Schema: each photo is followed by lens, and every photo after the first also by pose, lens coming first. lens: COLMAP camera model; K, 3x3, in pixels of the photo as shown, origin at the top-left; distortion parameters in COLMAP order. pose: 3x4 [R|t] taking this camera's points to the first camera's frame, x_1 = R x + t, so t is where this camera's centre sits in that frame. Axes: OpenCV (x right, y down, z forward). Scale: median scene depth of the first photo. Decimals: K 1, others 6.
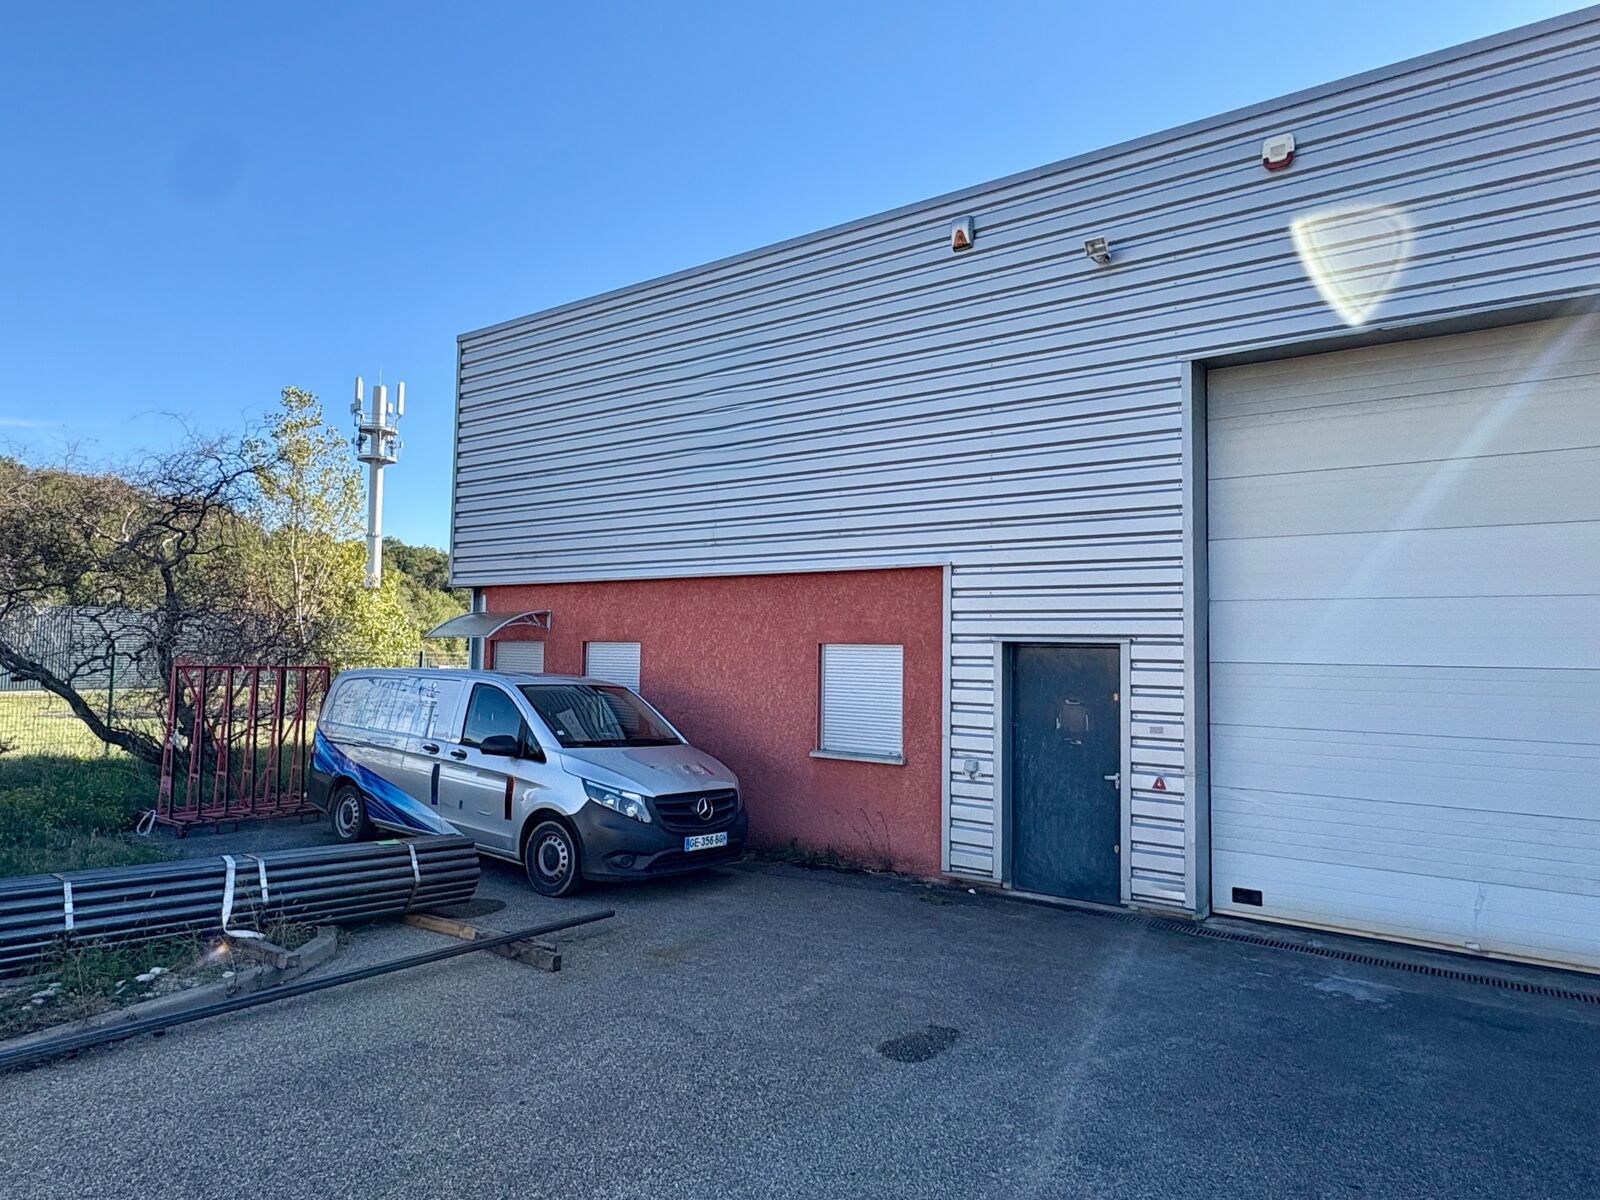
lens RADIAL K [[987.1, 0, 800.0], [0, 987.1, 600.0], [0, 0, 1]] dist [0.000616, 0.000286]
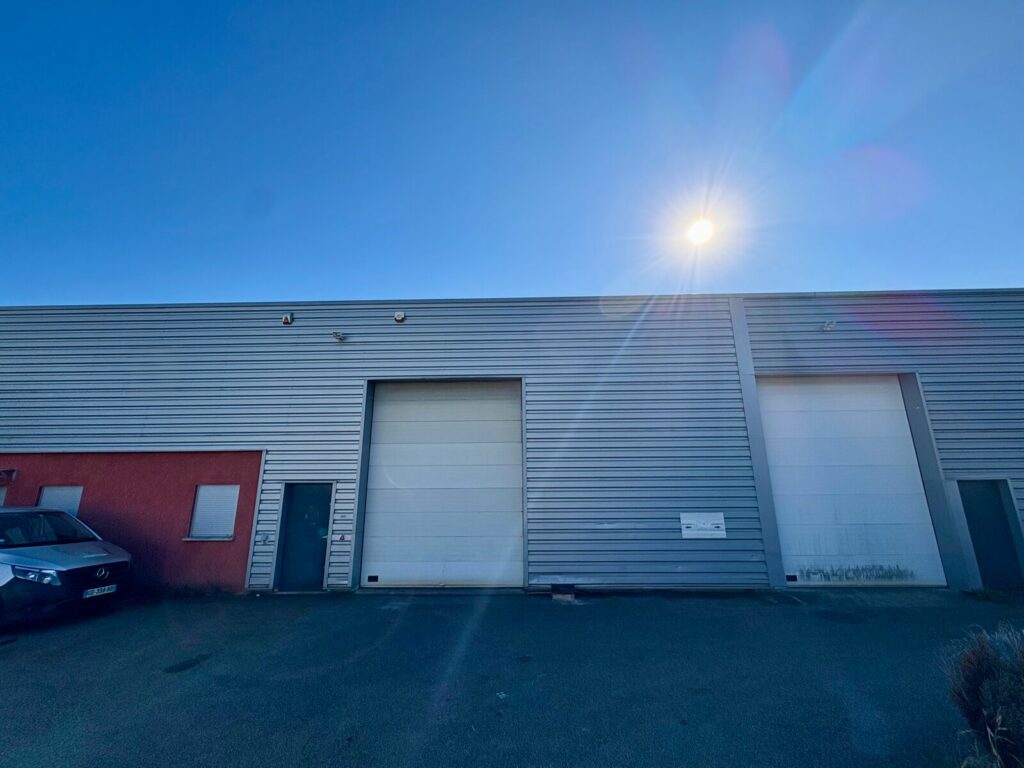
lens RADIAL K [[412.1, 0, 512.0], [0, 412.1, 384.0], [0, 0, 1]] dist [-0.000297, 0.000198]
pose [[0.824928, 0.109458, 0.554539, 0.076920], [-0.008386, 0.983333, -0.181620, -0.017683], [-0.565176, 0.145173, 0.812096, -0.178478]]
